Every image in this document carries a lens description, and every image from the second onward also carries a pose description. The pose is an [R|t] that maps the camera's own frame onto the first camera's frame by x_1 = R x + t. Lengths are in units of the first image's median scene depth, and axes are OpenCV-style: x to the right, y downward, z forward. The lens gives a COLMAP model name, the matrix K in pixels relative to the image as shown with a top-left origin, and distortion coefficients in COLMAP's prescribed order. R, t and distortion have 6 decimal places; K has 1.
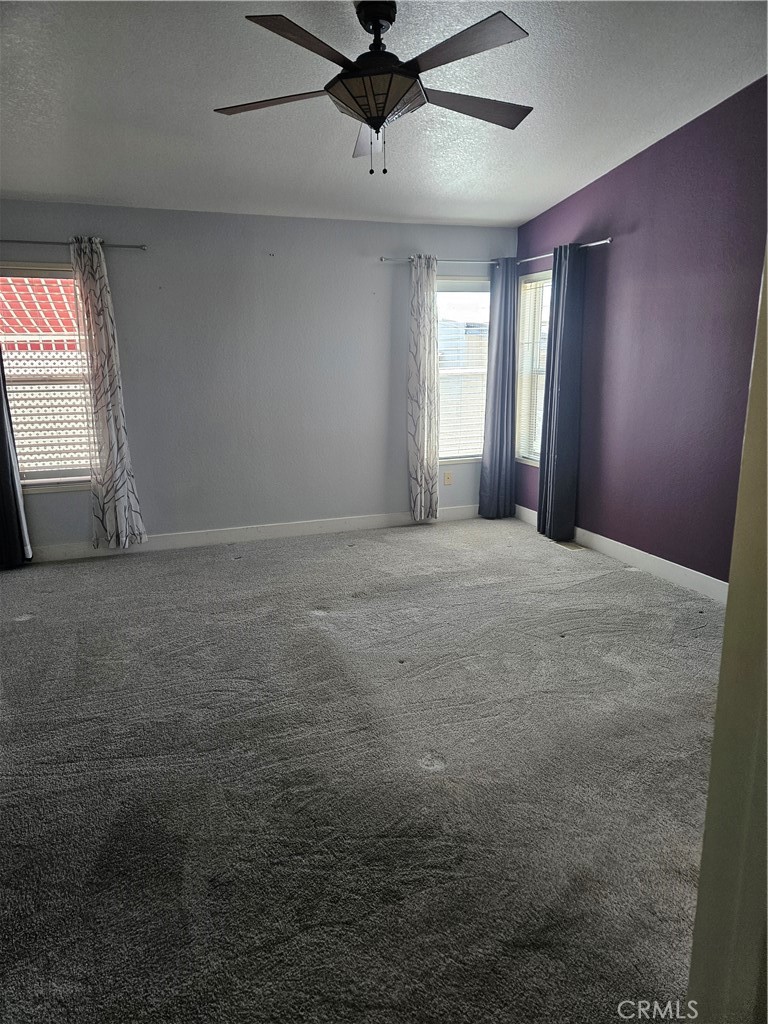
lens RADIAL K [[678.7, 0, 354.4], [0, 678.7, 507.8], [0, 0, 1]] dist [0.069135, -0.057881]
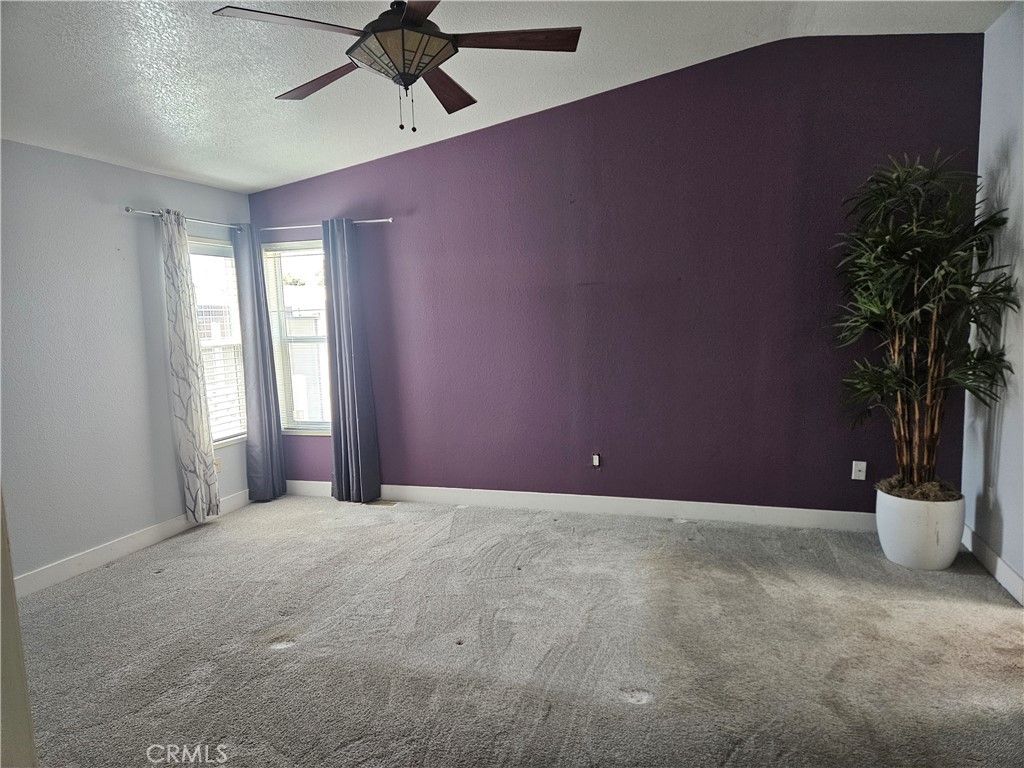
lens RADIAL K [[678.7, 0, 511.1], [0, 678.7, 386.5], [0, 0, 1]] dist [0.069135, -0.057881]
pose [[0.610455, -0.092752, 0.786601, -0.341769], [0.200625, 0.978840, -0.040278, -0.035265], [-0.766221, 0.182400, 0.616146, 0.188908]]
